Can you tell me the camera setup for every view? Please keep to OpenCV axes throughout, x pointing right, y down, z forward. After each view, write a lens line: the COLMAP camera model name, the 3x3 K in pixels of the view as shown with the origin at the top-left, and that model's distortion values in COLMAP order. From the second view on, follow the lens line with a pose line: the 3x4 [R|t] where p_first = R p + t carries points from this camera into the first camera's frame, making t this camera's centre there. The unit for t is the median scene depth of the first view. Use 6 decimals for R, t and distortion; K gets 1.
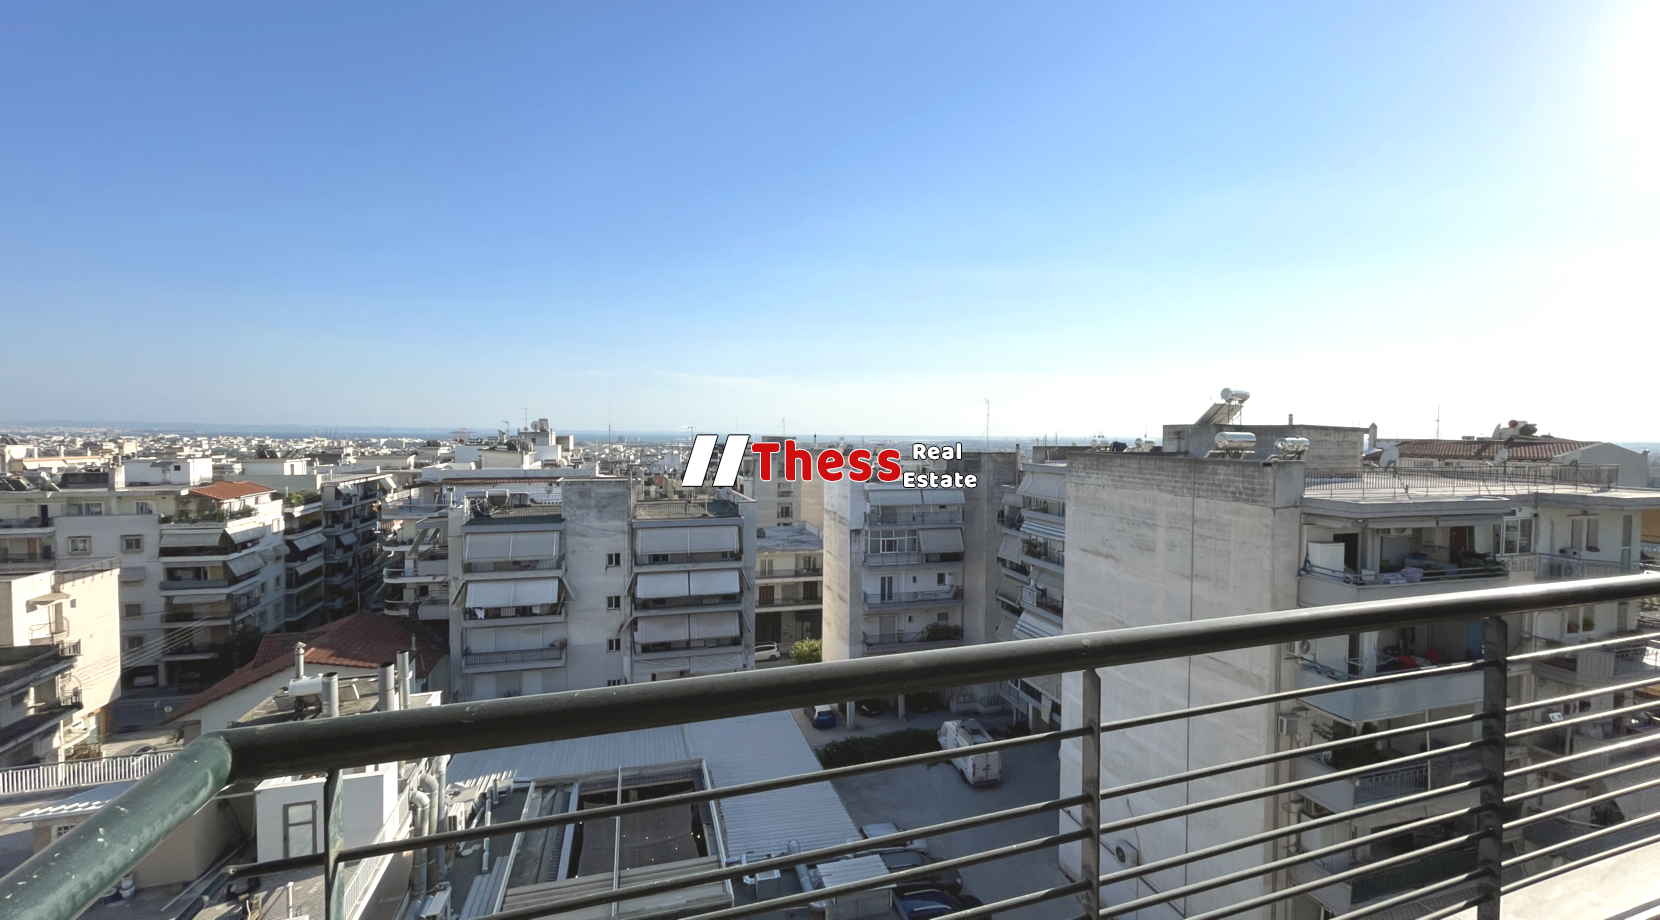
lens RADIAL K [[672.0, 0, 830.0], [0, 672.0, 460.0], [0, 0, 1]] dist [0.000990, 0.000339]
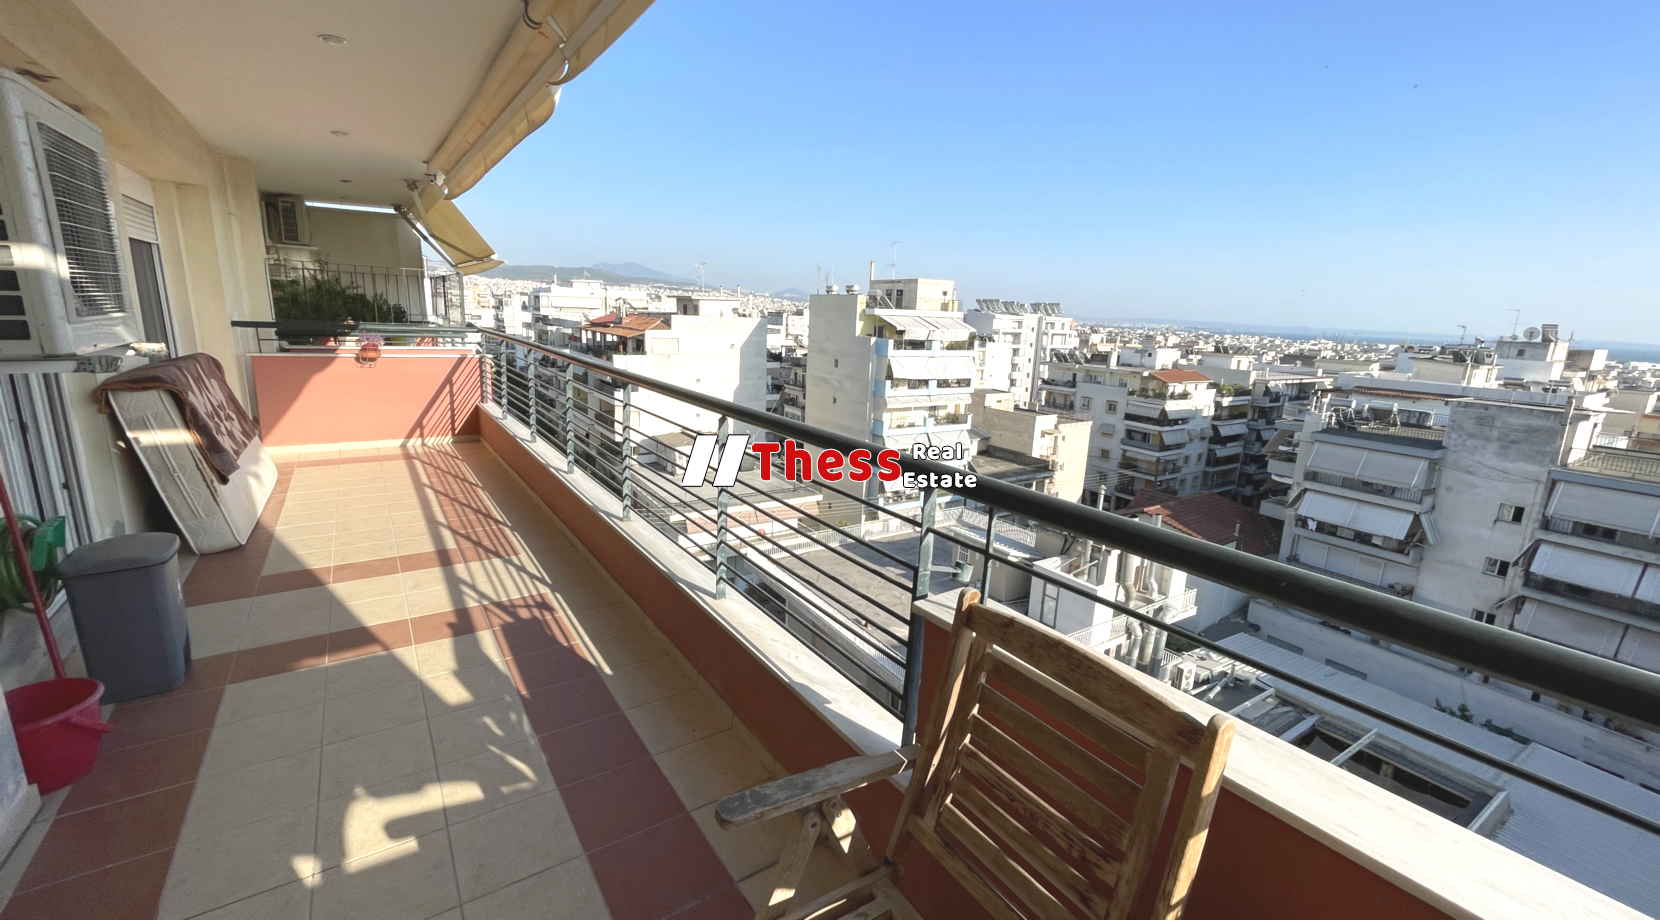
lens RADIAL K [[672.0, 0, 830.0], [0, 672.0, 460.0], [0, 0, 1]] dist [0.000990, 0.000339]
pose [[0.282182, 0.214216, -0.935139, 0.119930], [-0.079612, 0.976619, 0.199695, -0.000284], [0.956052, 0.018098, 0.292639, 0.036770]]
